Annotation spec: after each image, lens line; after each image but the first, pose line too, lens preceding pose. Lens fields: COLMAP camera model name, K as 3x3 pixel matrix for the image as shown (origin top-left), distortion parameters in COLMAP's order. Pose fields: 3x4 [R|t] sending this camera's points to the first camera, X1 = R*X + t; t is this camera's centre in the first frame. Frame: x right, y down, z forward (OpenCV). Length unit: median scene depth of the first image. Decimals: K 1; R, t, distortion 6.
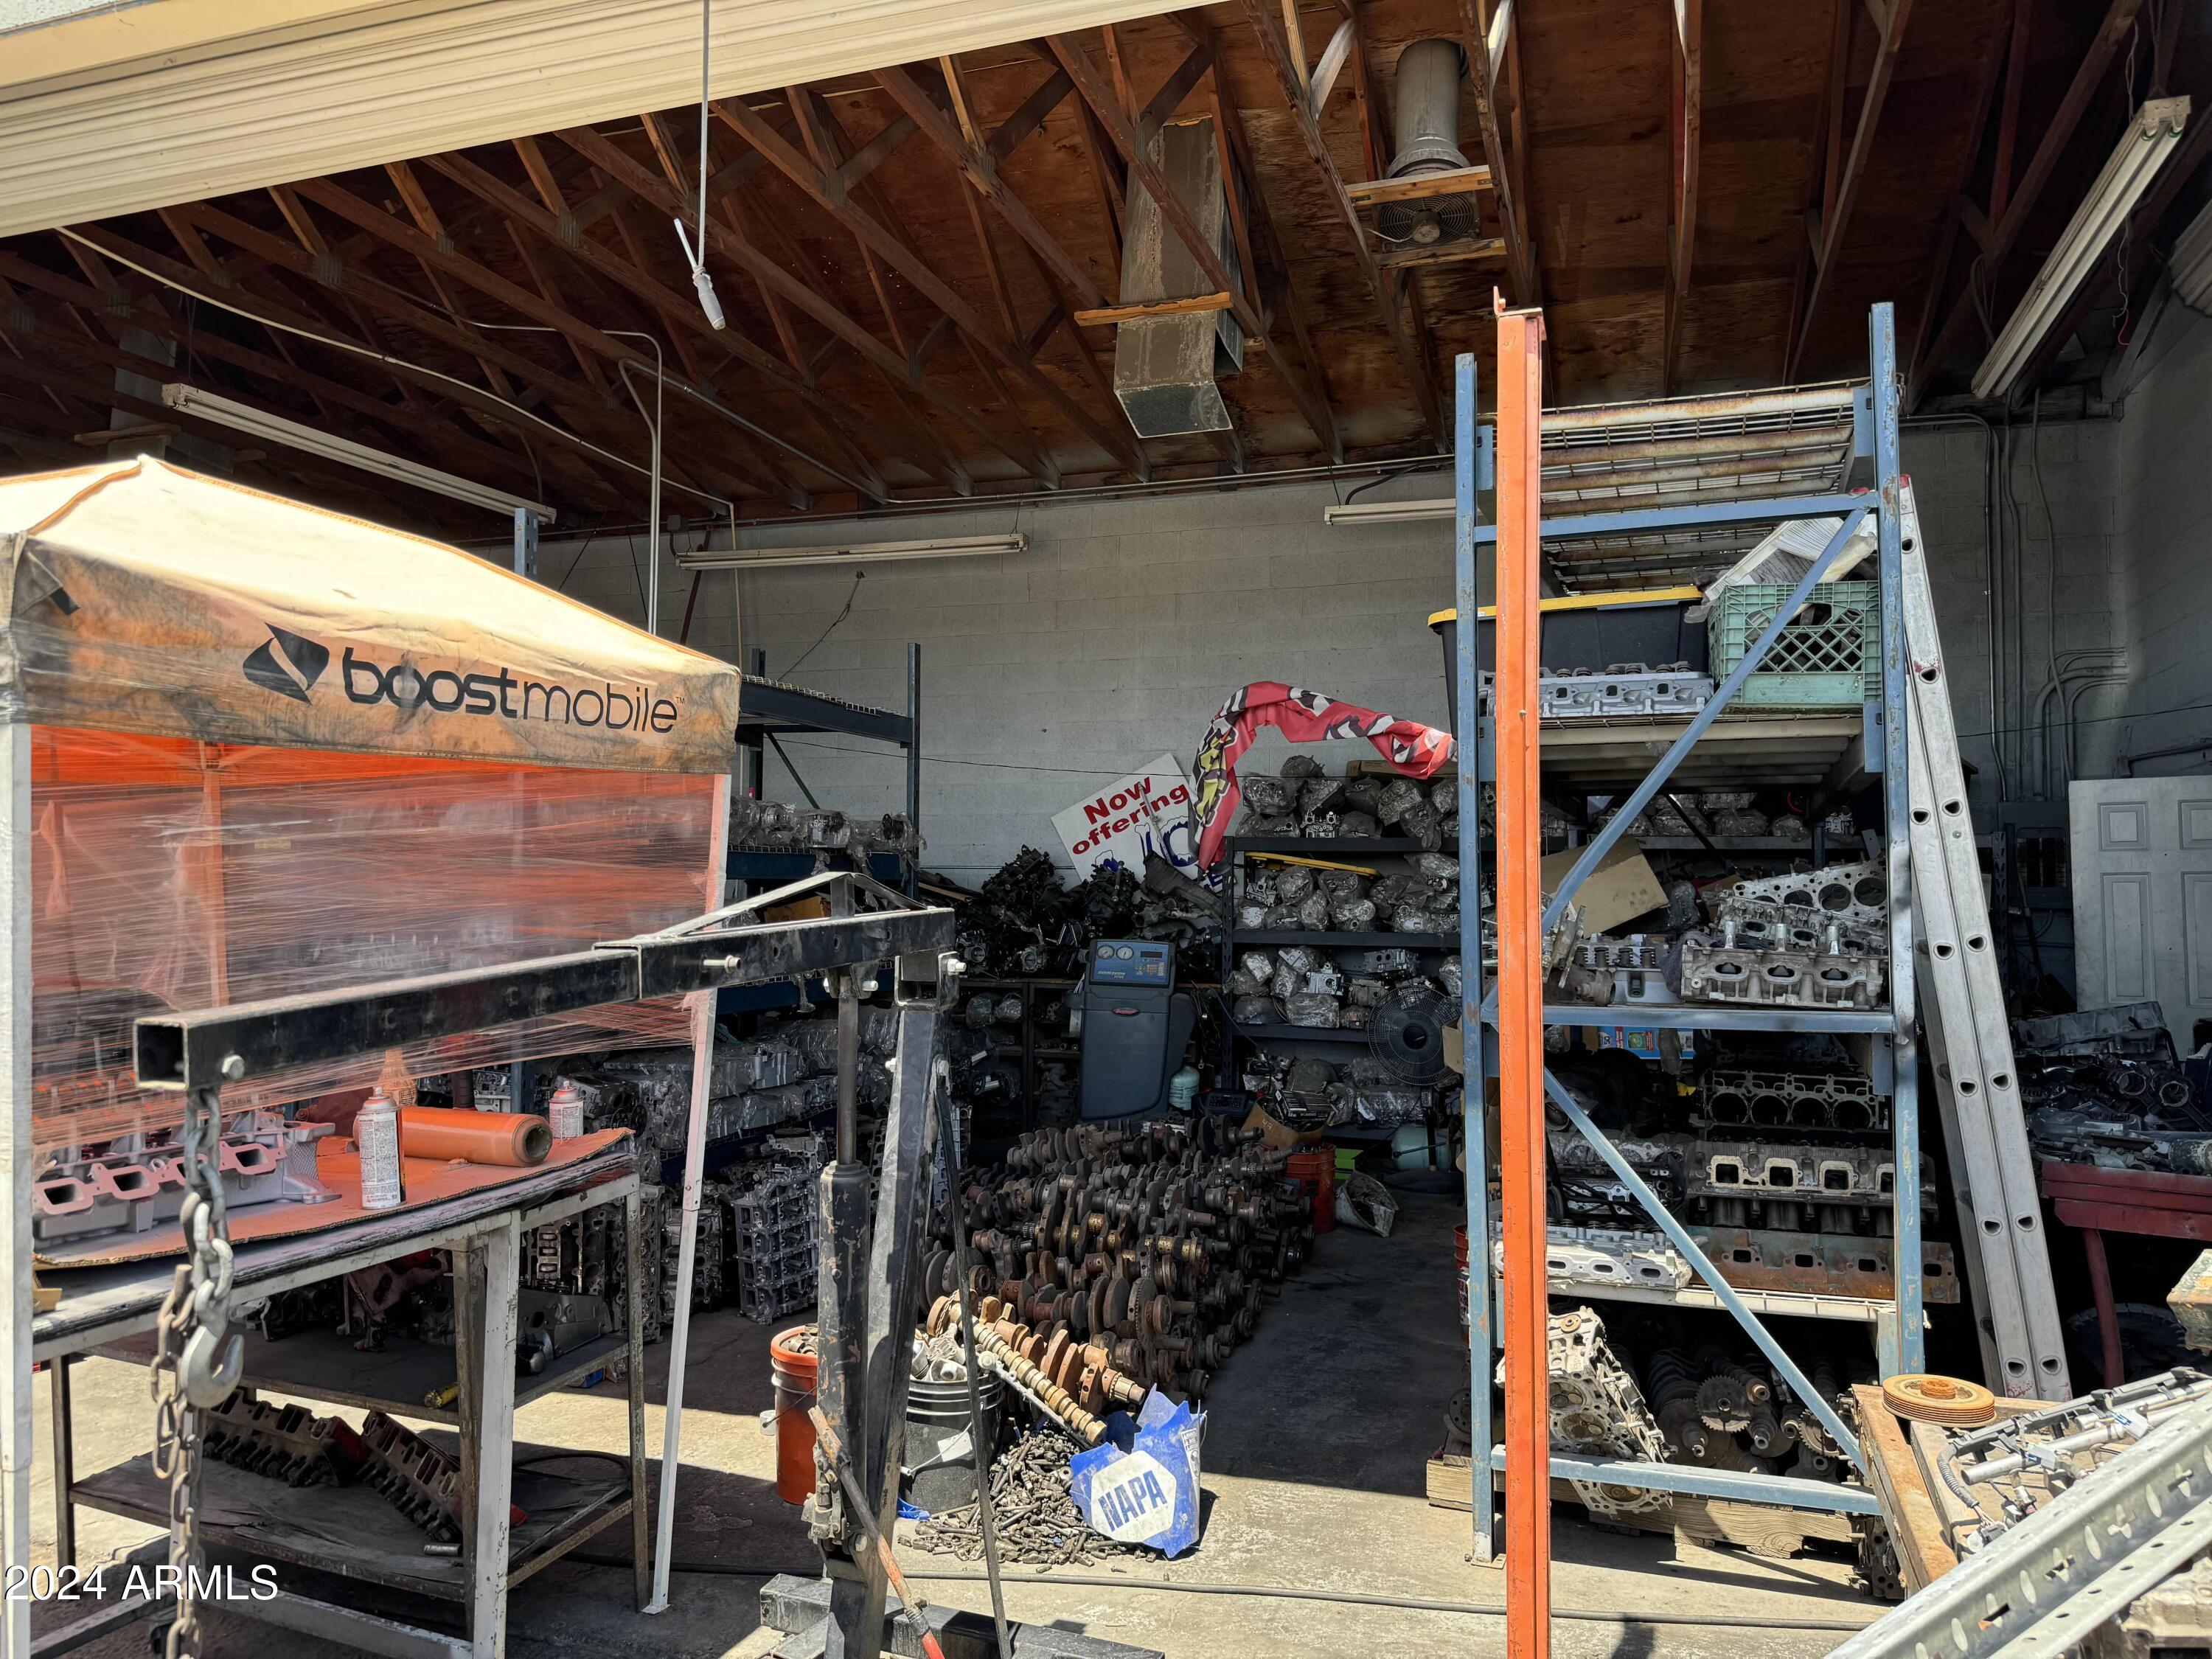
lens RADIAL K [[1578.4, 0, 1108.7], [0, 1578.4, 827.2], [0, 0, 1]] dist [0.000122, -0.000999]
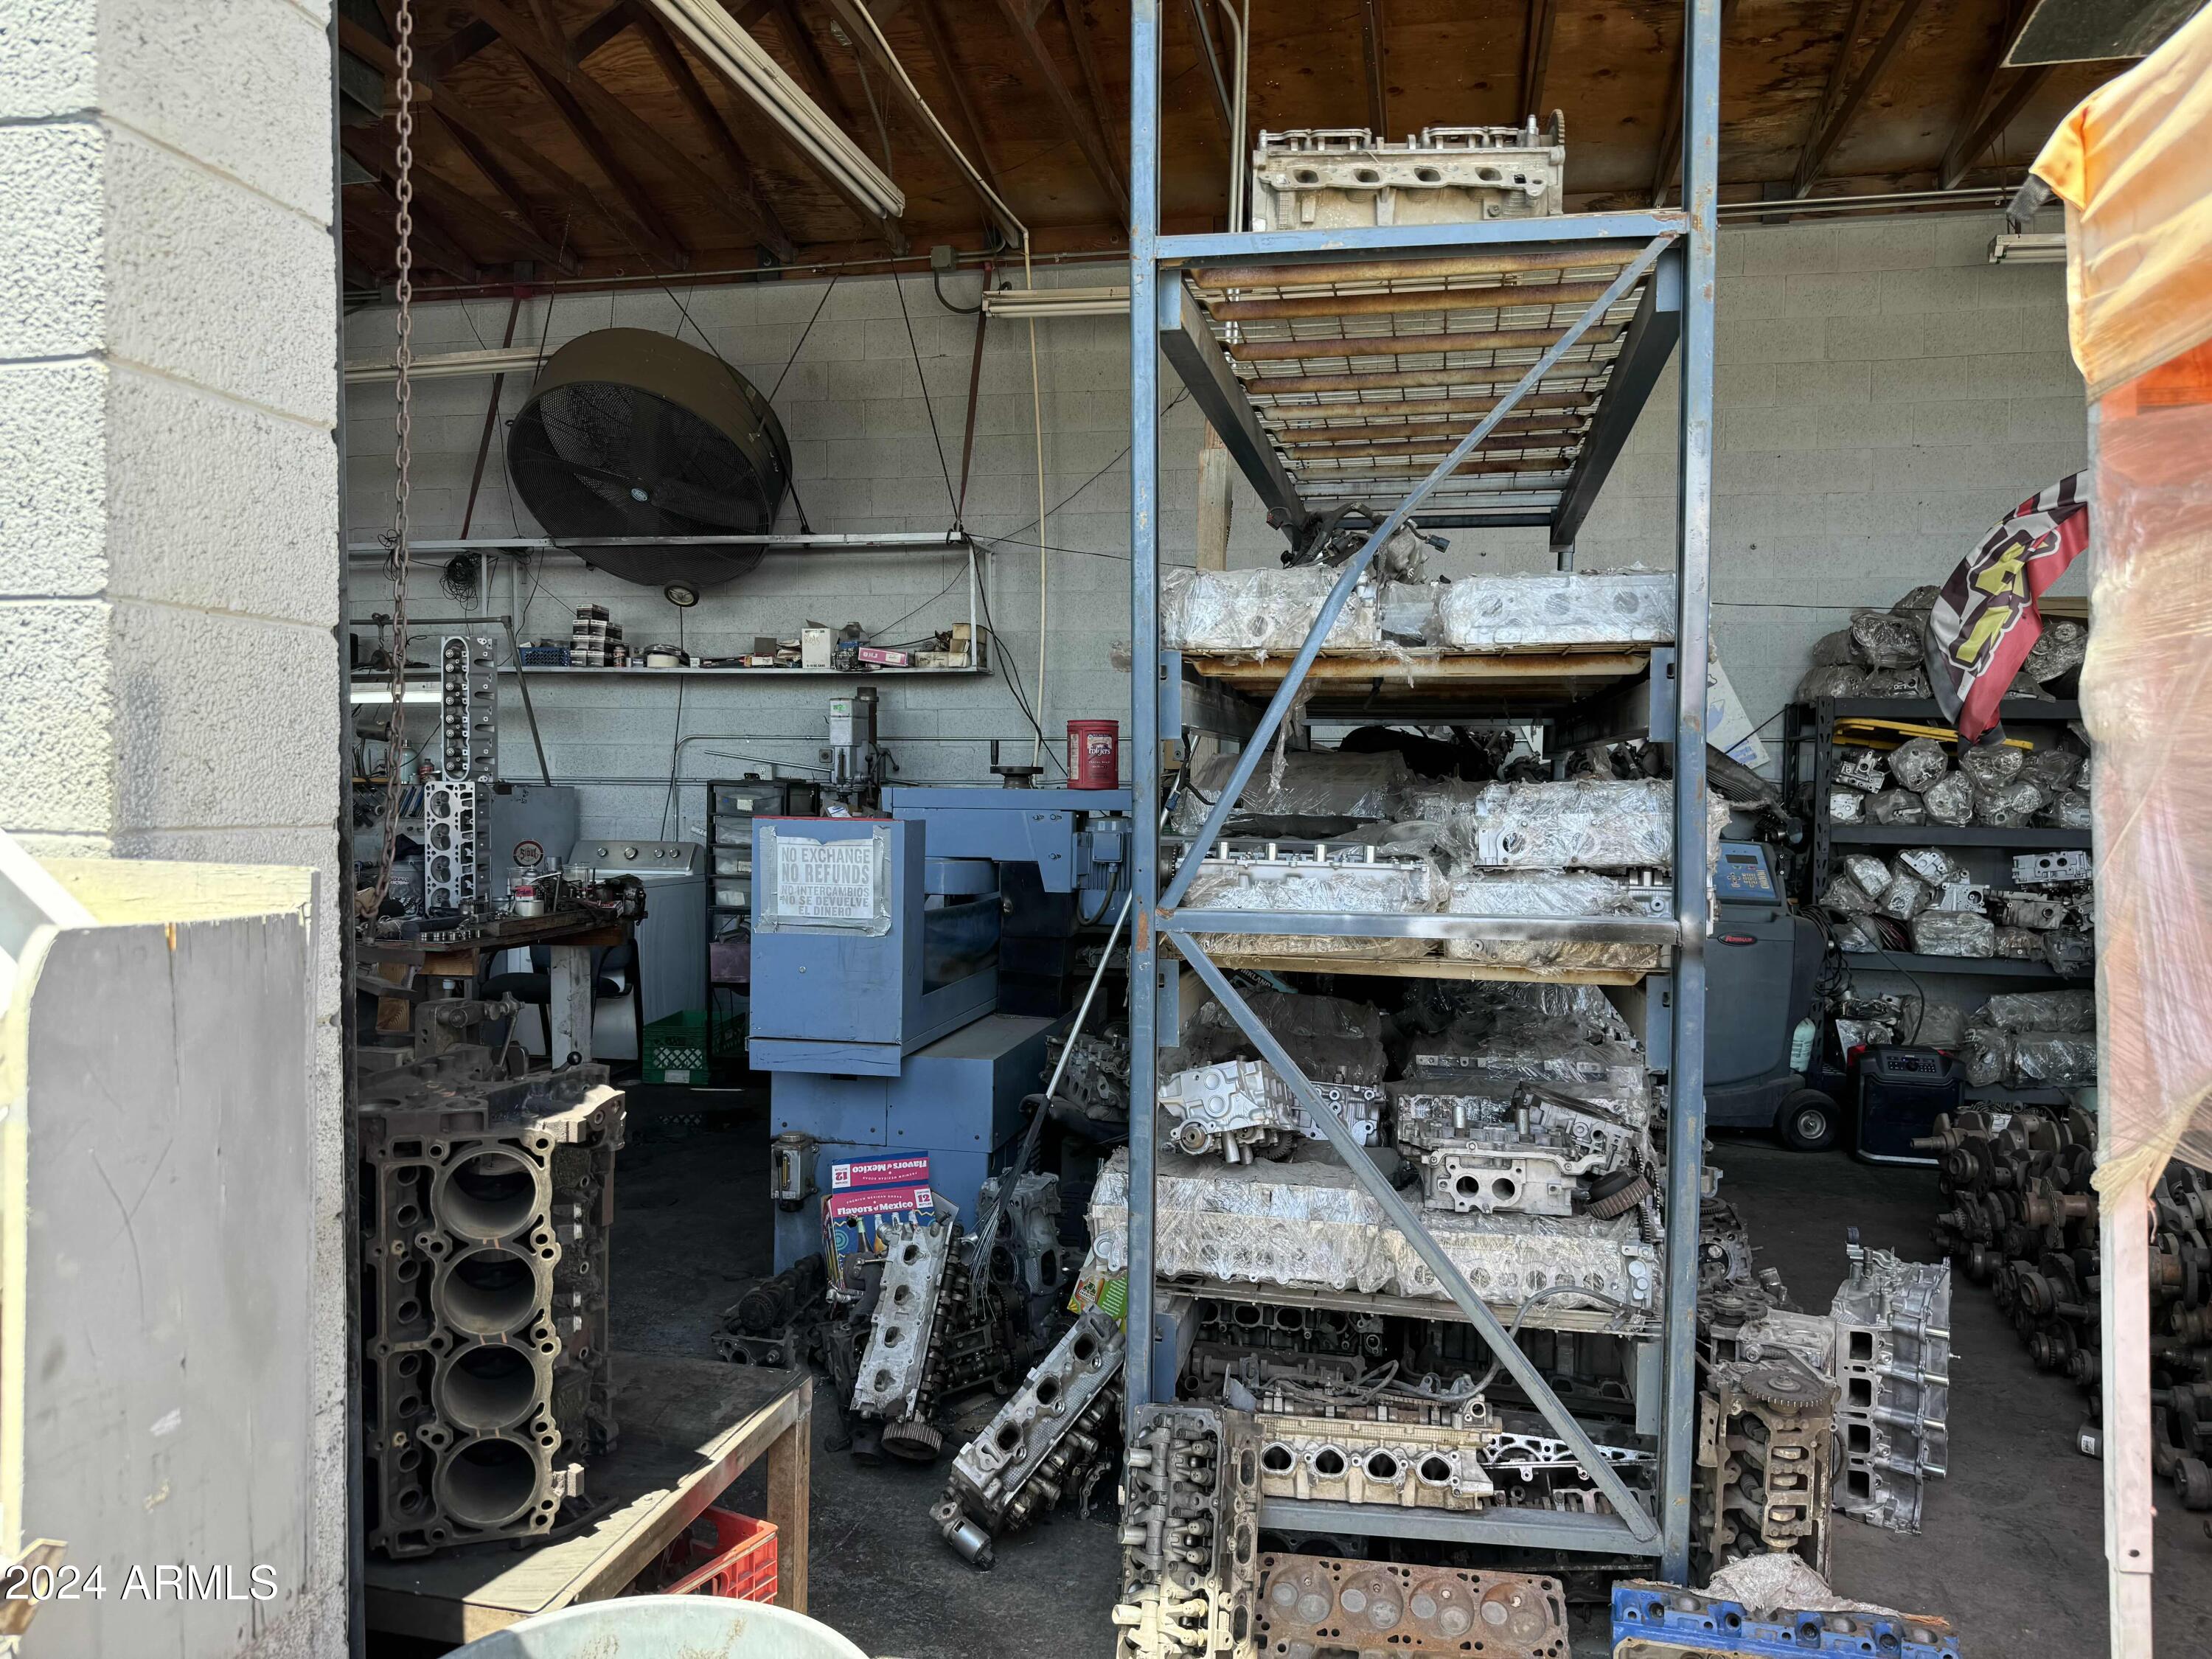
lens RADIAL K [[1578.4, 0, 1106.0], [0, 1578.4, 832.5], [0, 0, 1]] dist [0.000122, -0.000999]
pose [[0.993816, 0.000345, 0.111042, -0.343663], [-0.009146, 0.996852, 0.078756, 0.014190], [-0.110666, -0.079284, 0.990690, 0.314783]]
